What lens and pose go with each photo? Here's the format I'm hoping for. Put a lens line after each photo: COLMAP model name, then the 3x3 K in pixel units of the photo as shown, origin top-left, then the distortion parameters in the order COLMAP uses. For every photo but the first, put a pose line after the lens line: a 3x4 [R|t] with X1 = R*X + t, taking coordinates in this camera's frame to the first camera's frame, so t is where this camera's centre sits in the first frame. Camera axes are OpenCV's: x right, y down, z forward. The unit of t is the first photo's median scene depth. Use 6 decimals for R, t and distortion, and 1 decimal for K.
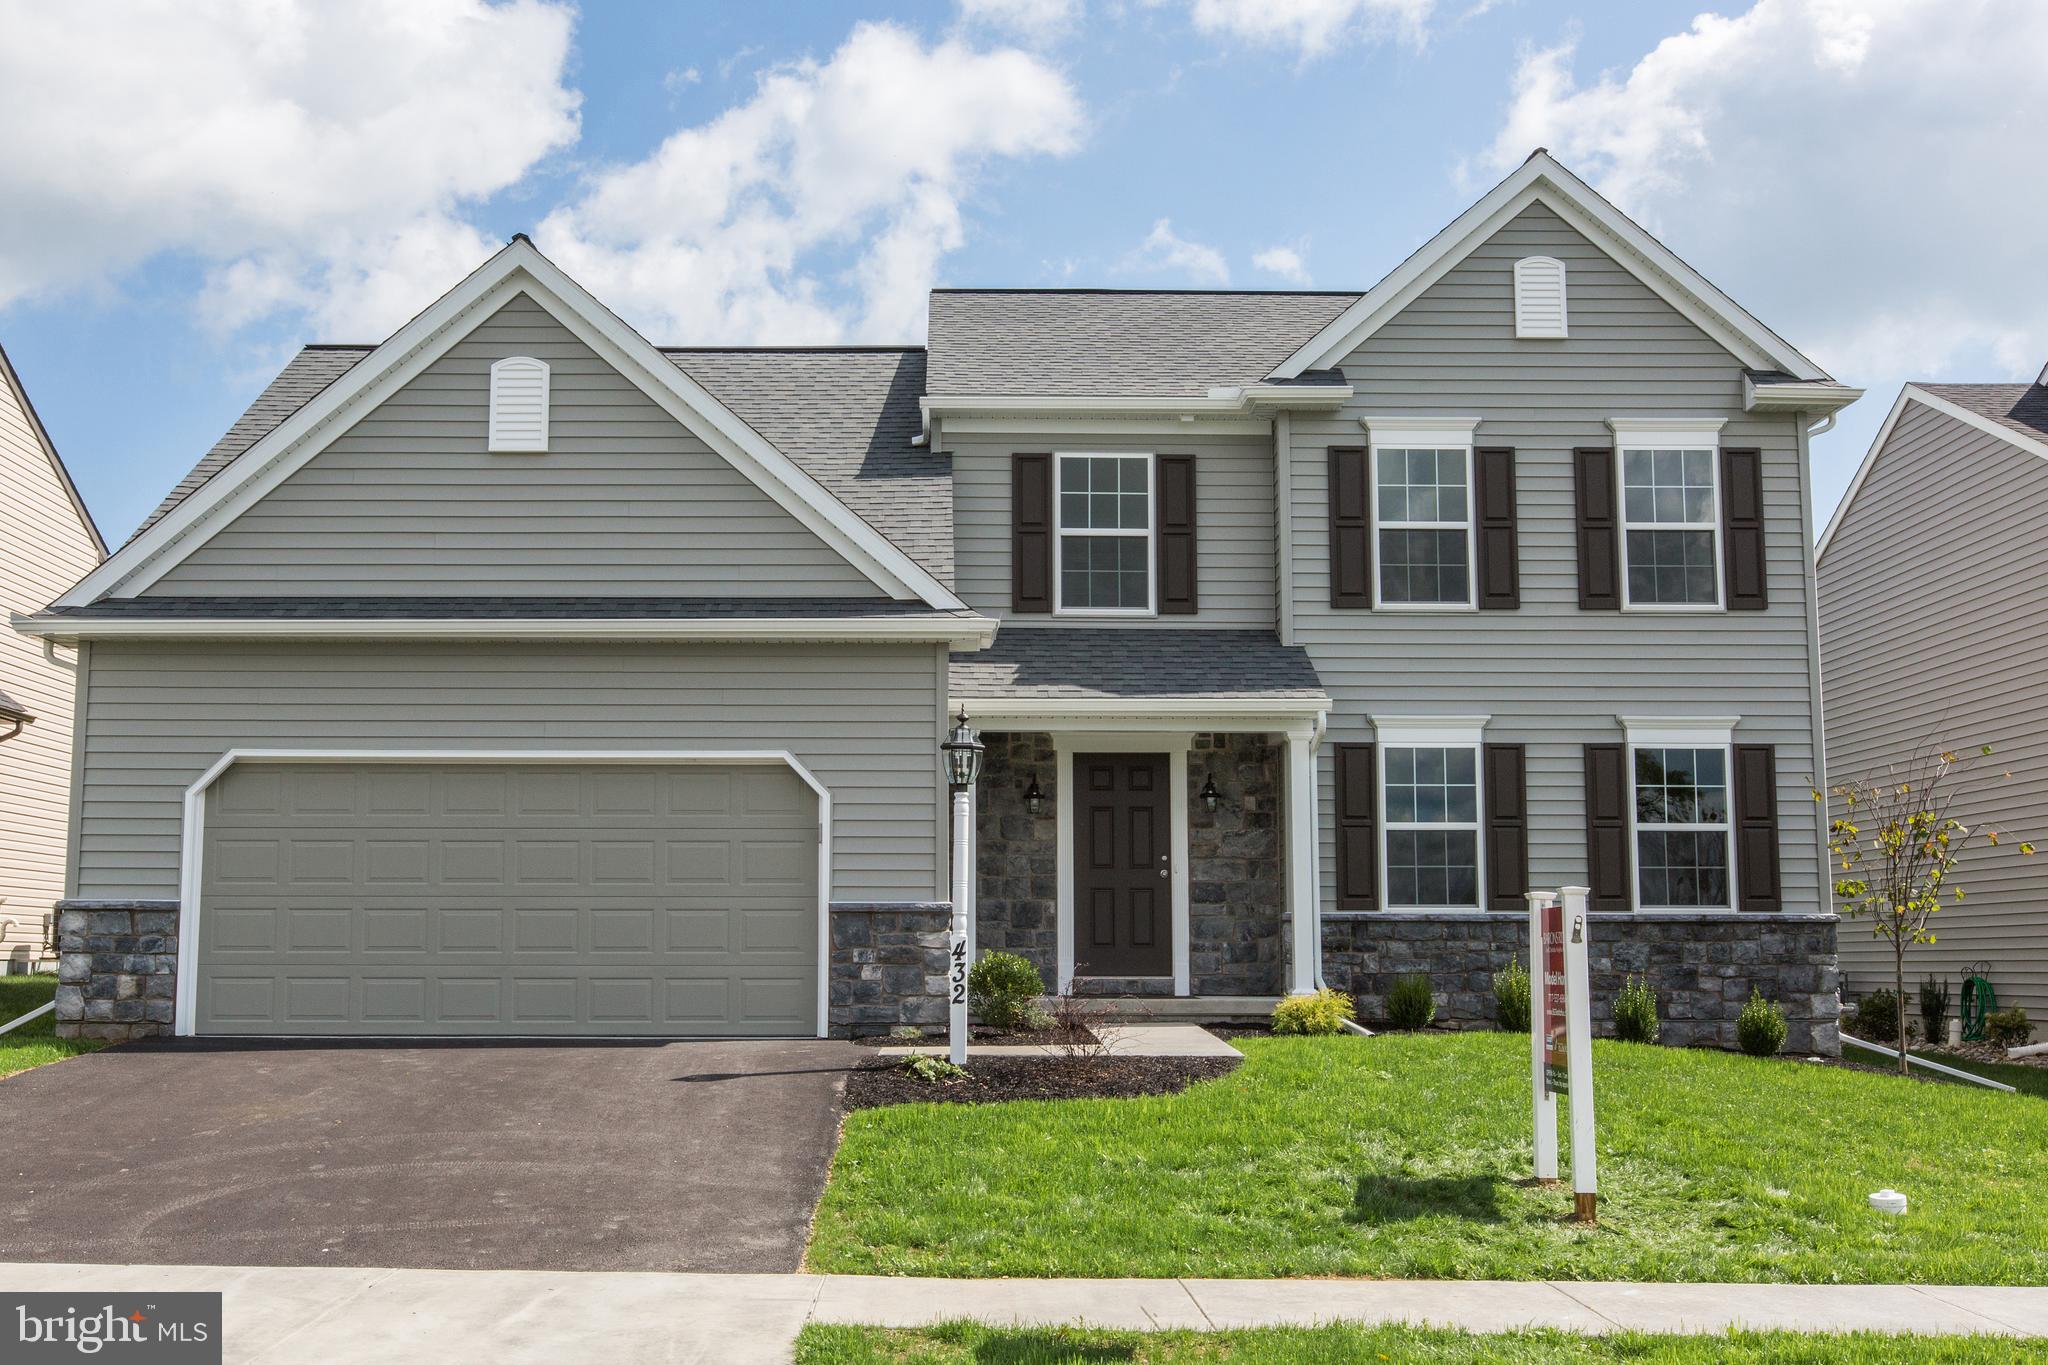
lens RADIAL K [[2106.7, 0, 1024.0], [0, 2106.7, 682.5], [0, 0, 1]] dist [-0.007725, 0.000334]
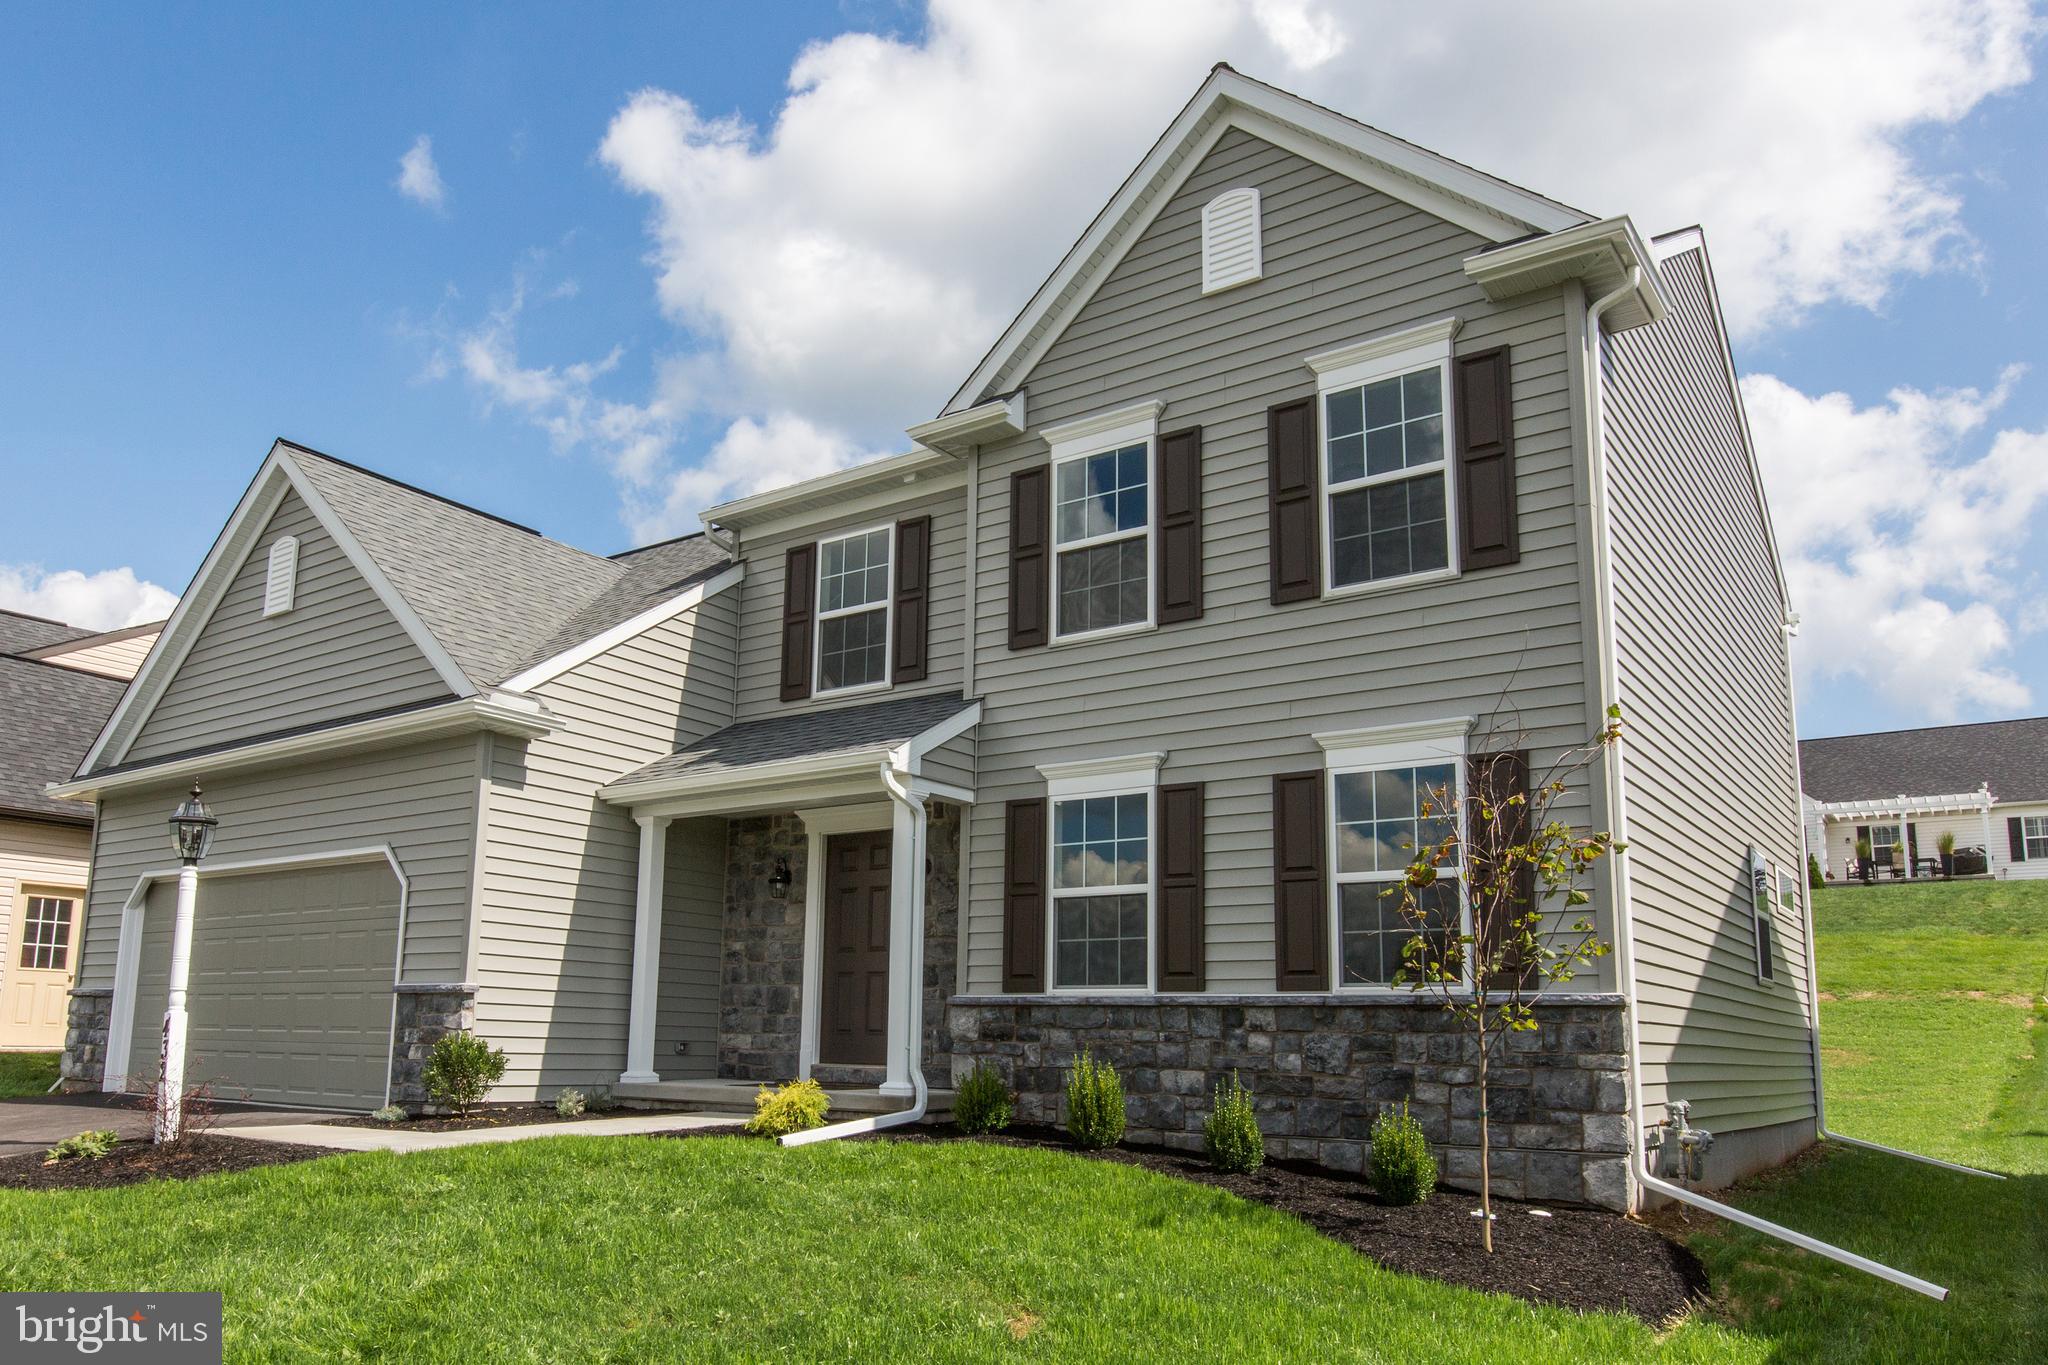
lens RADIAL K [[1488.9, 0, 1023.4], [0, 1488.9, 779.5], [0, 0, 1]] dist [-0.002727, -0.001654]
pose [[0.784559, -0.095961, -0.612584, 0.532551], [0.064368, 0.995219, -0.073461, 0.065430], [0.616704, 0.018204, 0.786985, 0.514166]]
